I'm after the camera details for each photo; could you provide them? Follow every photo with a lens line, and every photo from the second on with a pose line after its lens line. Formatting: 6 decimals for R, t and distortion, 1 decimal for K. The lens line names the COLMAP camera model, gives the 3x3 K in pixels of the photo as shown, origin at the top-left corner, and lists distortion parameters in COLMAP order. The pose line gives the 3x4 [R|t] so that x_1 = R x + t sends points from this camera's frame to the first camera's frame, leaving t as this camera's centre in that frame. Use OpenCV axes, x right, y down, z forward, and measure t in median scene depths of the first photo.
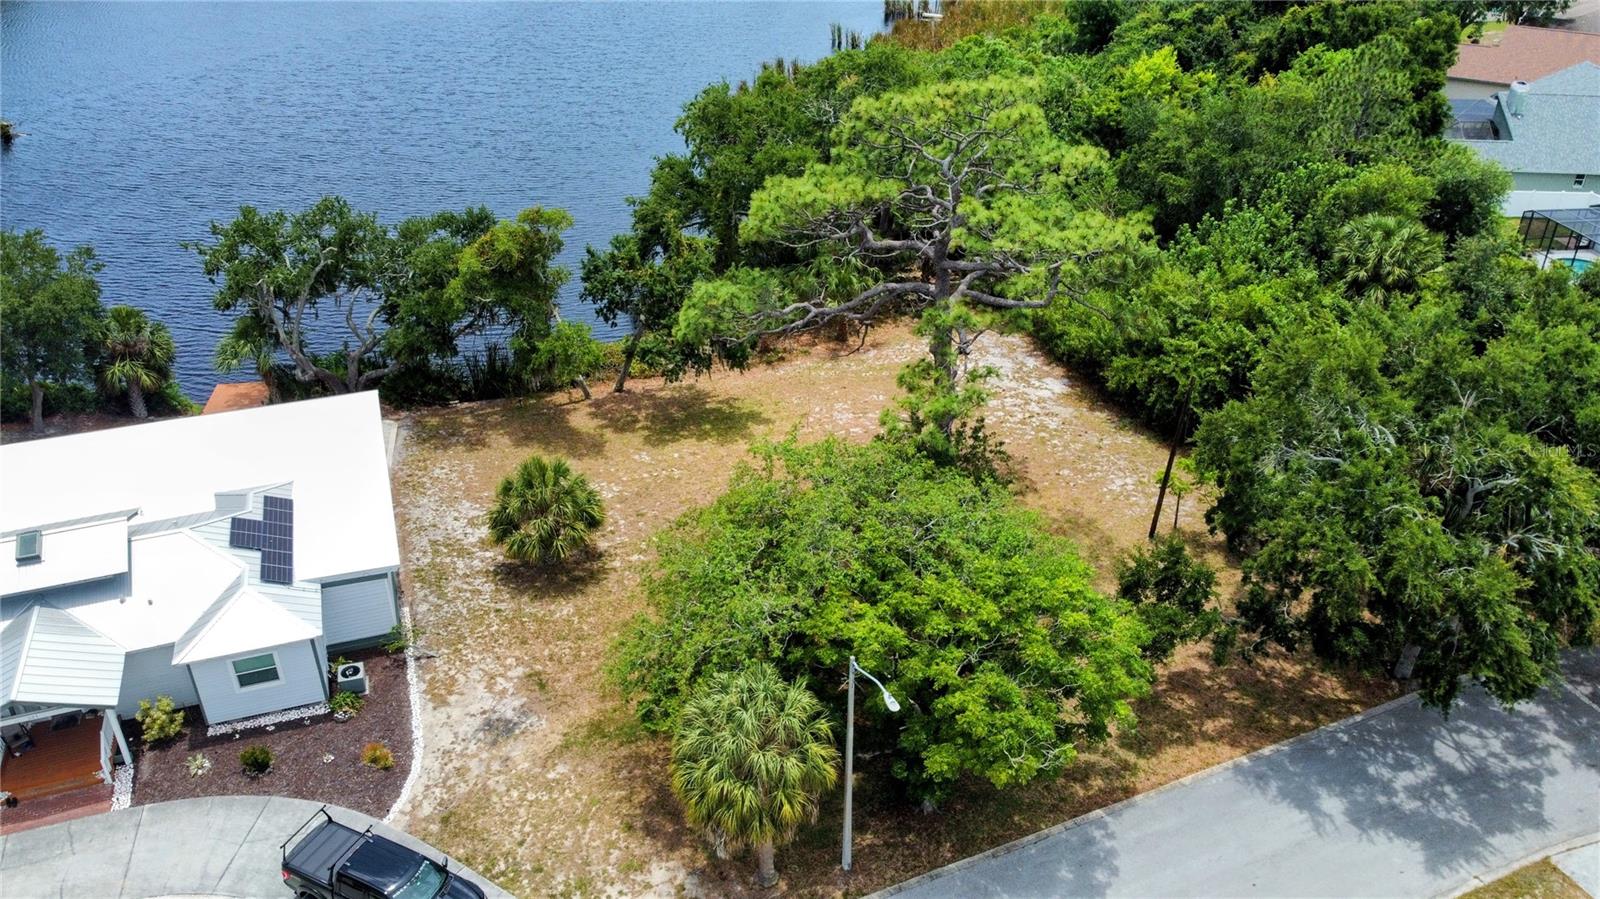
lens RADIAL K [[1212.3, 0, 800.0], [0, 1212.3, 449.5], [0, 0, 1]] dist [-0.007377, -0.002882]
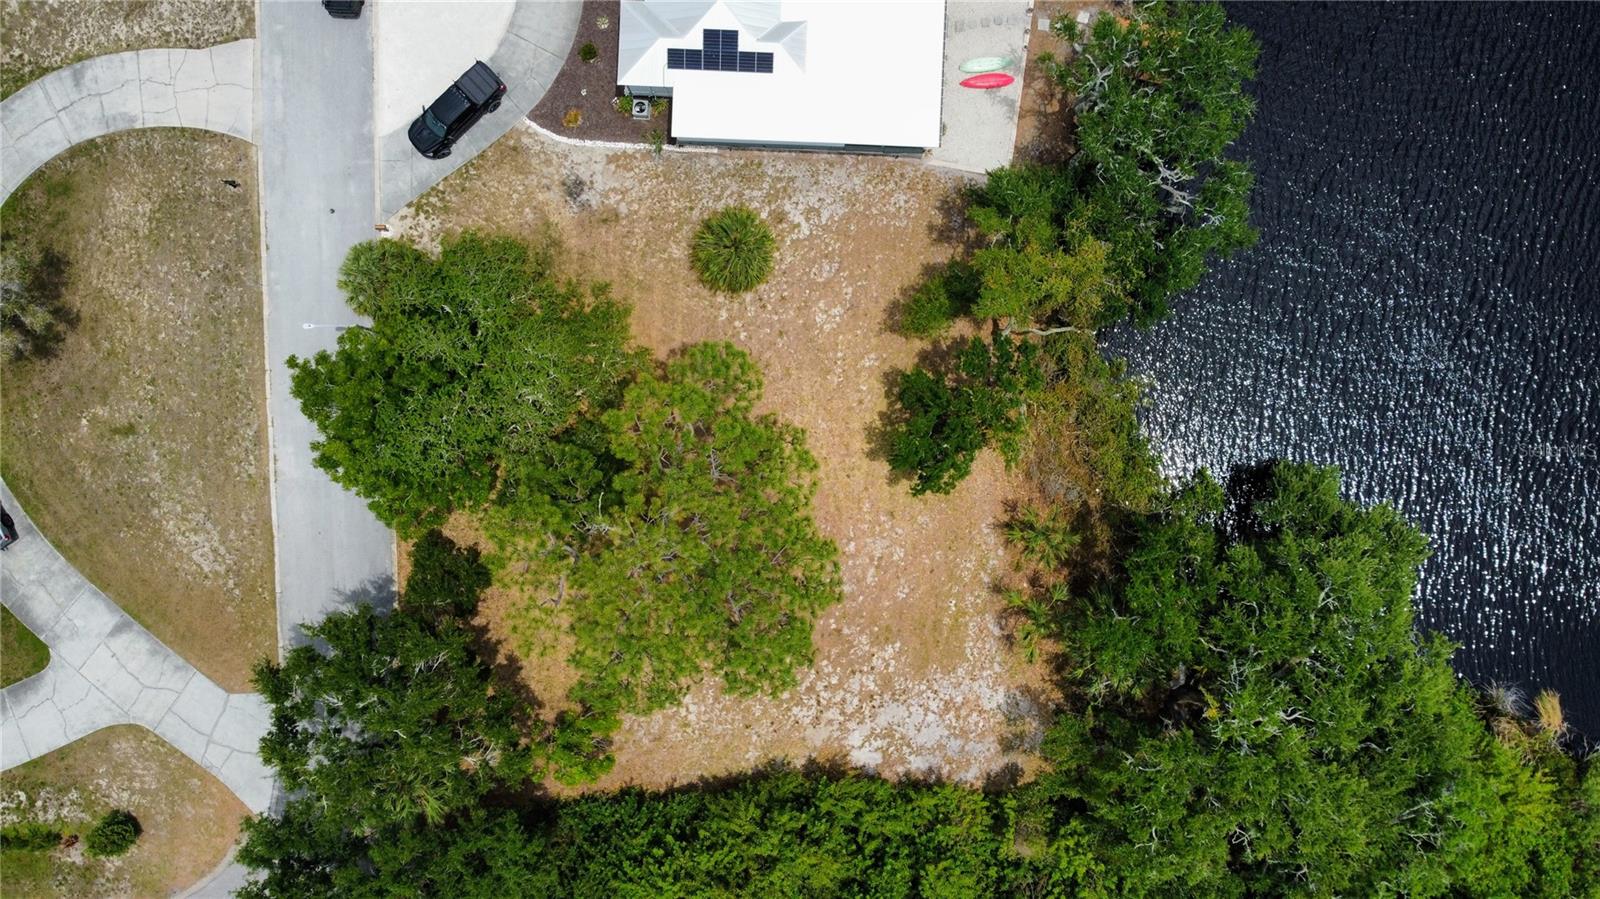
lens RADIAL K [[1212.3, 0, 800.0], [0, 1212.3, 449.5], [0, 0, 1]] dist [-0.007377, -0.002882]
pose [[-0.376164, 0.926523, 0.007481, -0.043634], [-0.471276, -0.198275, 0.859410, -1.398462], [0.797746, 0.319753, 0.511232, 0.499103]]
